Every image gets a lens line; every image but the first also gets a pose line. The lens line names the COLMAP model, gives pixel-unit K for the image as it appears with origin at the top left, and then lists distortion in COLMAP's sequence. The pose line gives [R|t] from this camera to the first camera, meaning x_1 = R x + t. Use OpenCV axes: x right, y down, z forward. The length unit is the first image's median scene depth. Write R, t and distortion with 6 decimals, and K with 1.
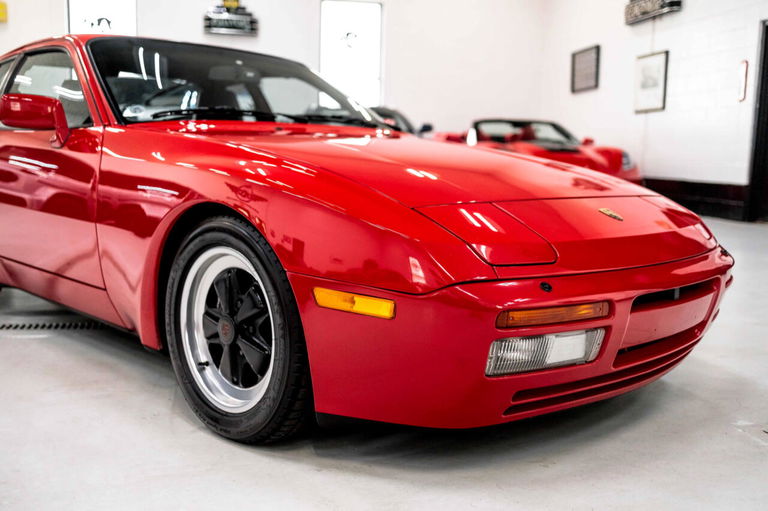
lens RADIAL K [[771.1, 0, 386.0], [0, 771.1, 257.9], [0, 0, 1]] dist [0.024804, -0.019392]
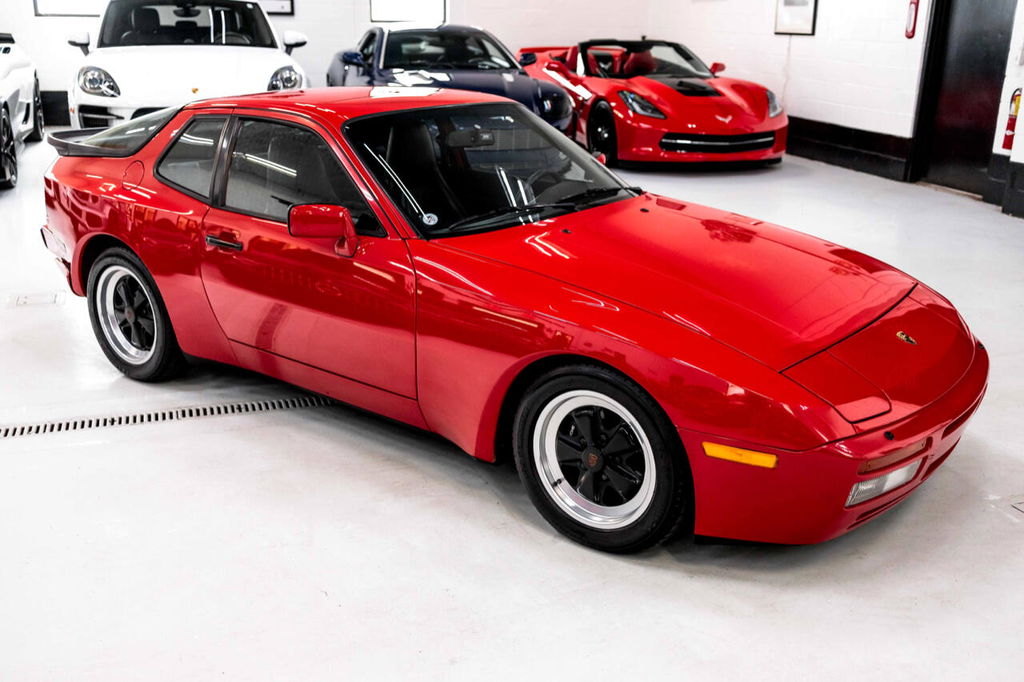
lens RADIAL K [[1028.1, 0, 514.7], [0, 1028.1, 344.2], [0, 0, 1]] dist [0.024804, -0.019392]
pose [[0.991593, -0.041457, 0.122576, -0.454400], [0.018187, 0.982536, 0.185179, -0.327350], [-0.128113, -0.181393, 0.975030, -0.407374]]
